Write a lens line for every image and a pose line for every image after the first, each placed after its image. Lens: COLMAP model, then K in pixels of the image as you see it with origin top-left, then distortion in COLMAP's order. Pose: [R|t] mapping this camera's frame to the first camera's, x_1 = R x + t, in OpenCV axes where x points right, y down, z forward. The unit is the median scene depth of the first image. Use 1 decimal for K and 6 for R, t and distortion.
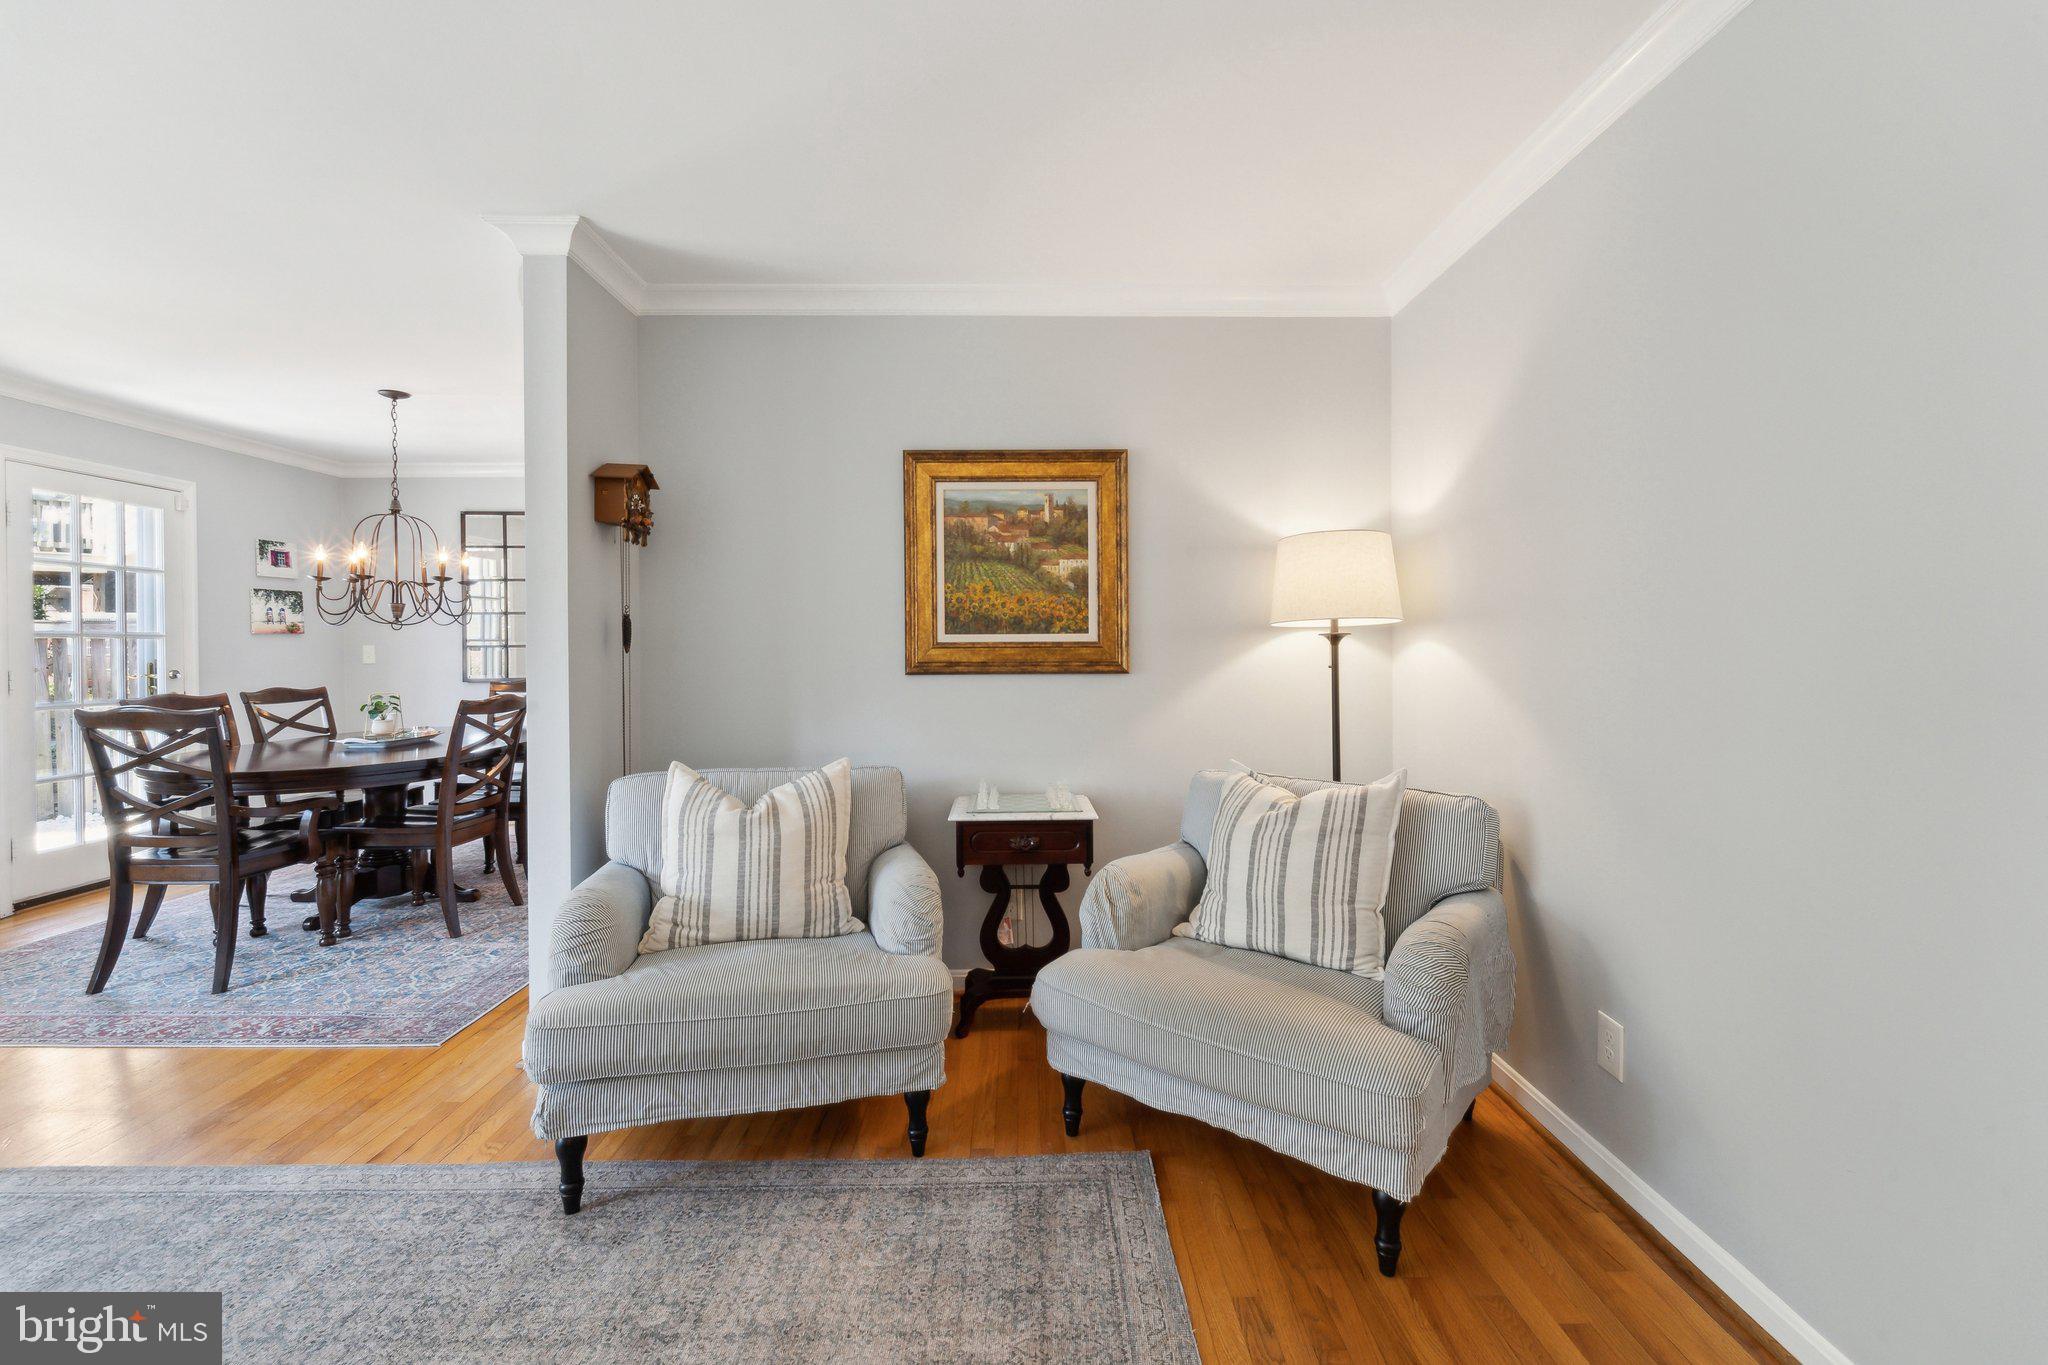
lens RADIAL K [[852.6, 0, 1032.4], [0, 852.6, 653.7], [0, 0, 1]] dist [-0.000167, -0.000661]
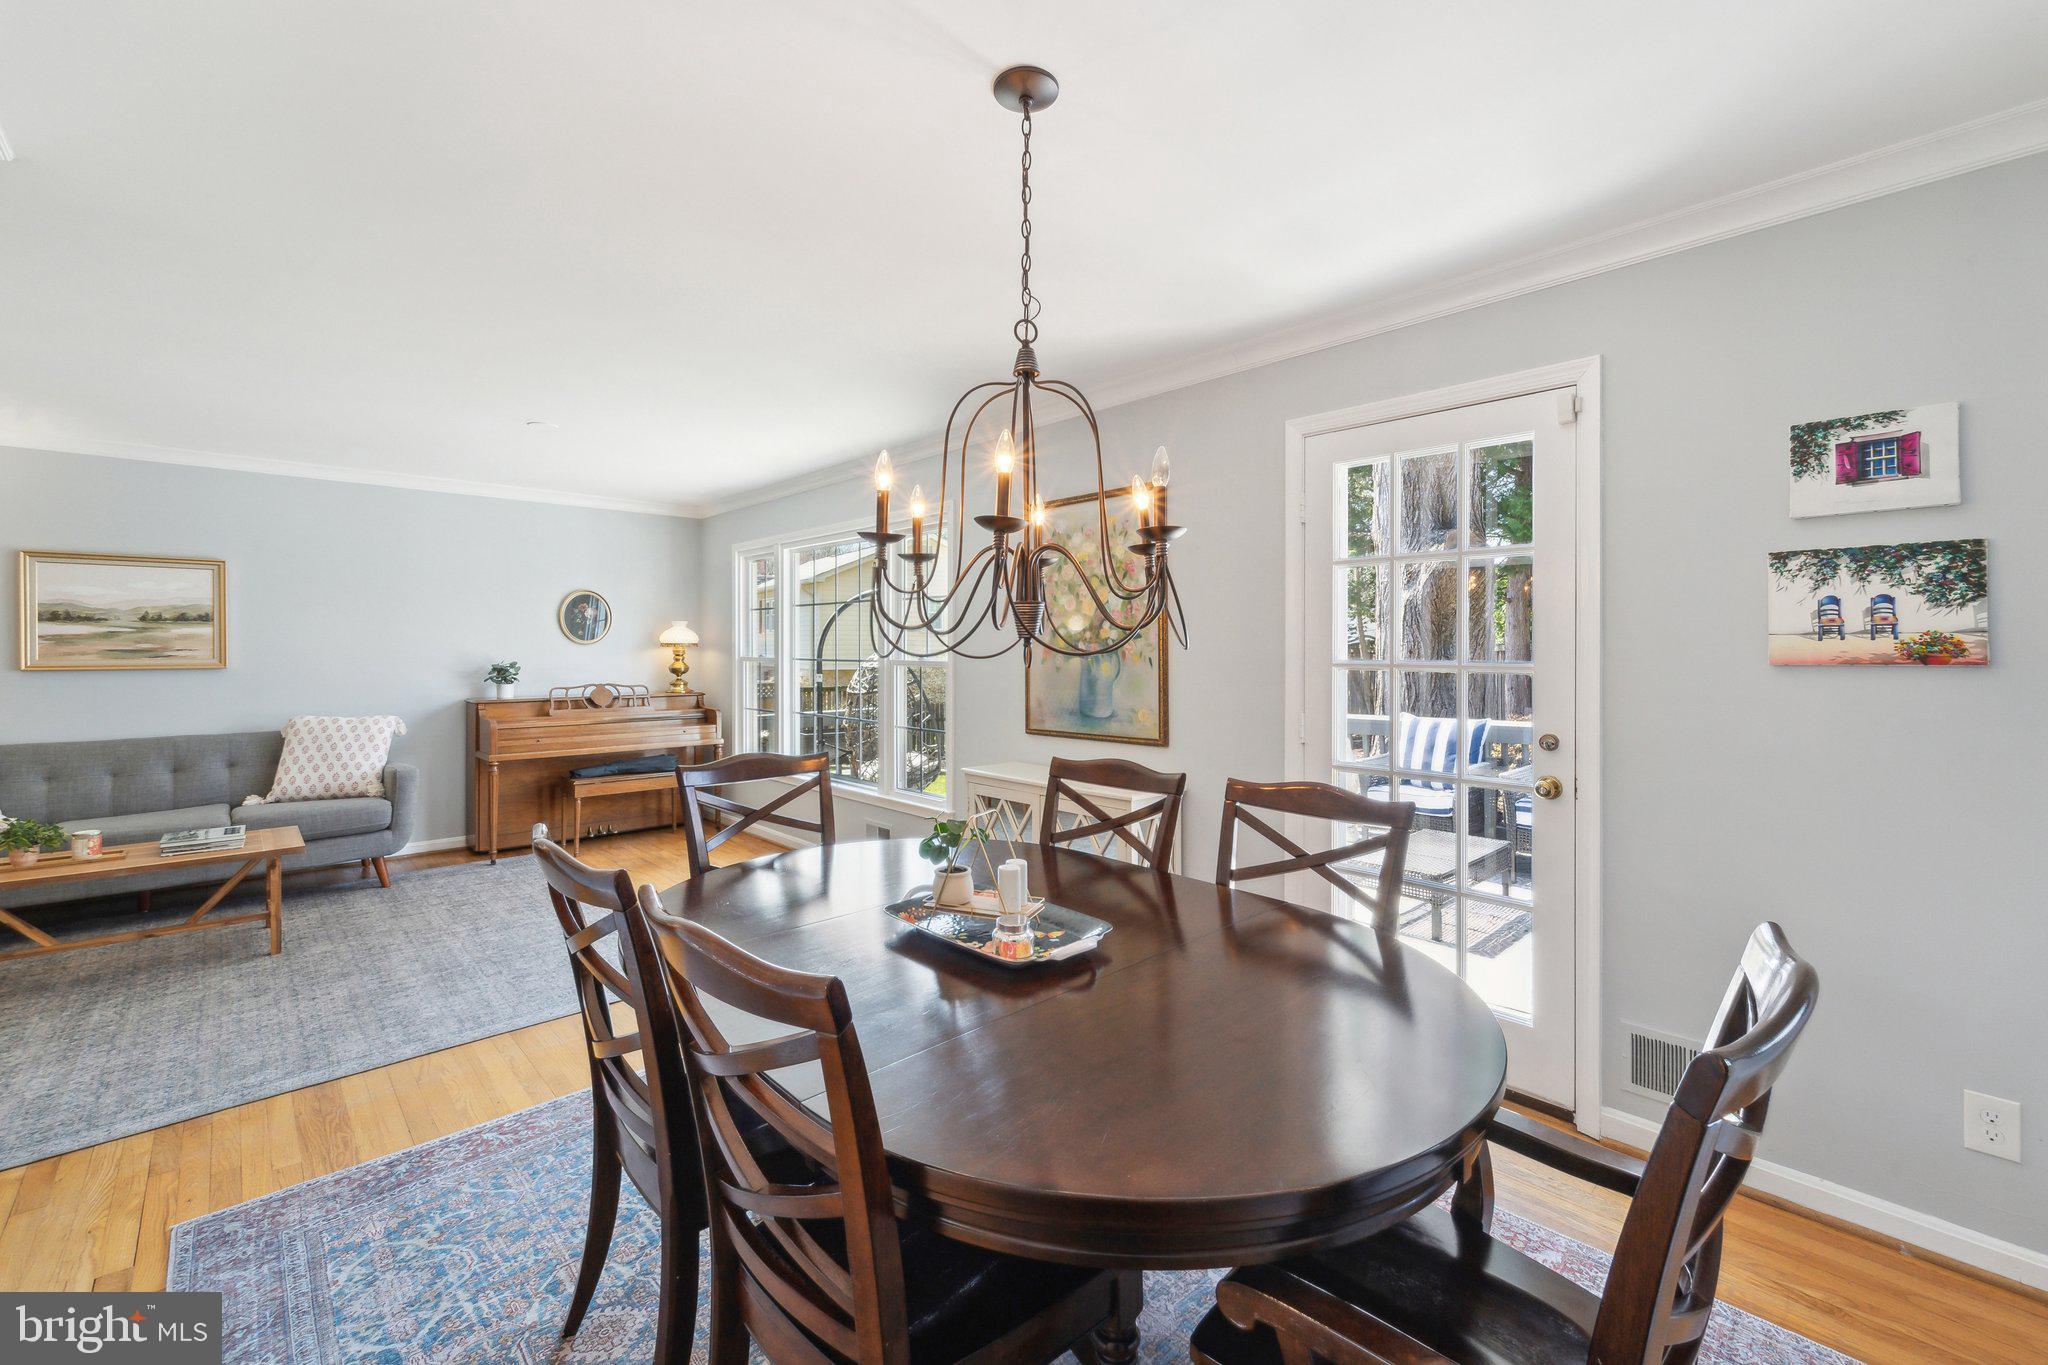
lens RADIAL K [[834.7, 0, 1020.6], [0, 834.7, 648.8], [0, 0, 1]] dist [-0.002611, -0.000577]
pose [[-0.734293, 0.004433, -0.678818, -0.671331], [-0.004940, 0.999917, 0.011873, -0.059288], [0.678814, 0.012071, -0.734211, 1.826766]]
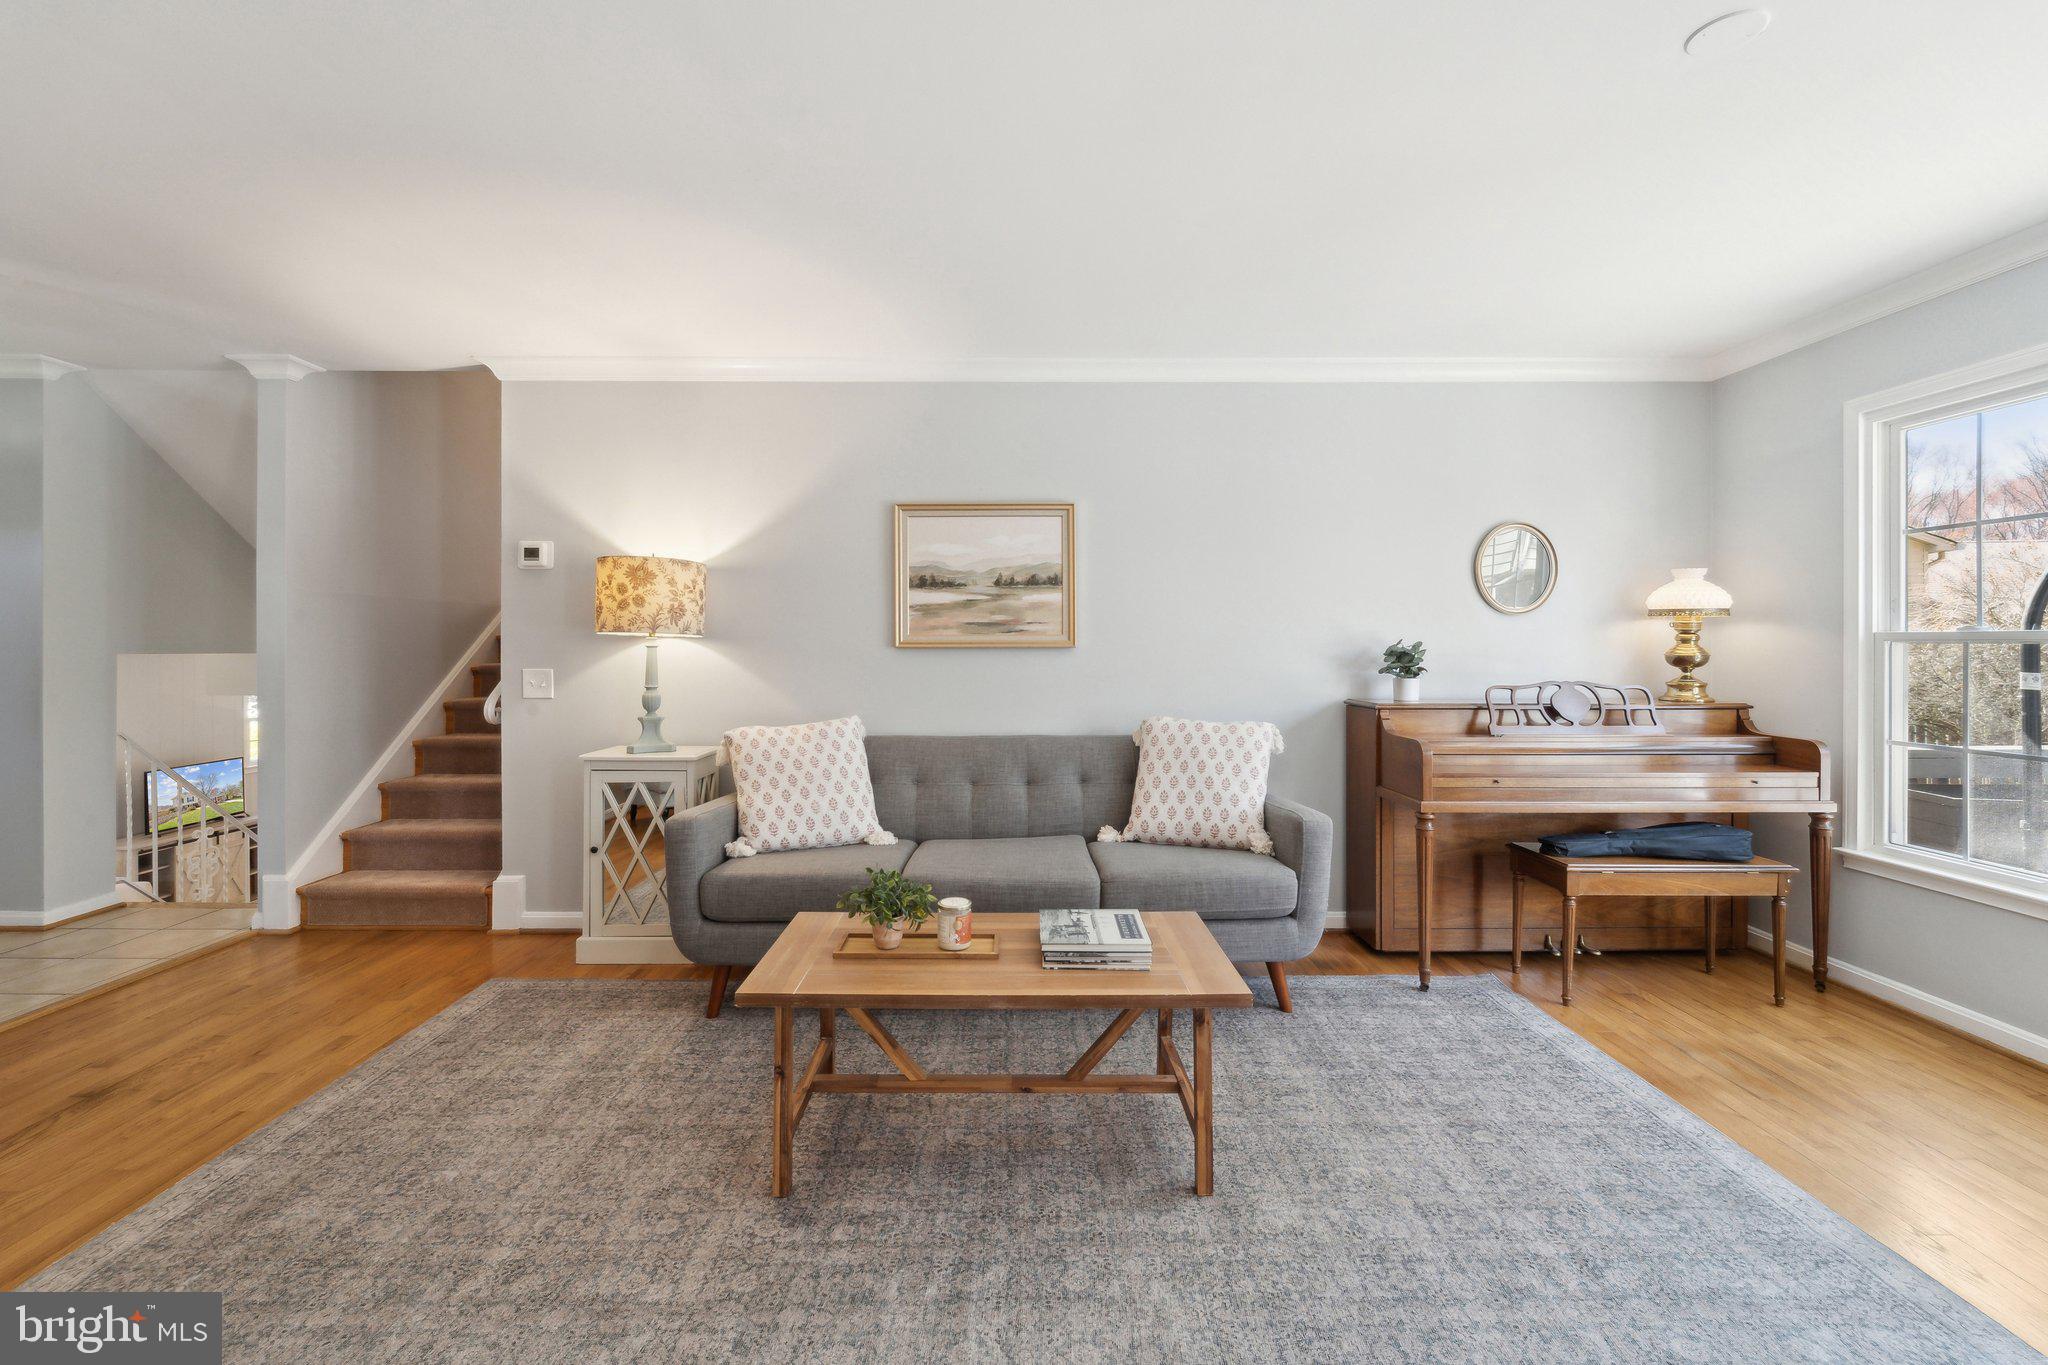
lens RADIAL K [[843.6, 0, 1015.4], [0, 843.6, 644.0], [0, 0, 1]] dist [0.011347, 0.000062]
pose [[-0.999951, 0.005022, 0.008490, -0.558354], [0.005100, 0.999945, 0.009196, -0.010912], [-0.008443, 0.009239, -0.999922, 0.805163]]
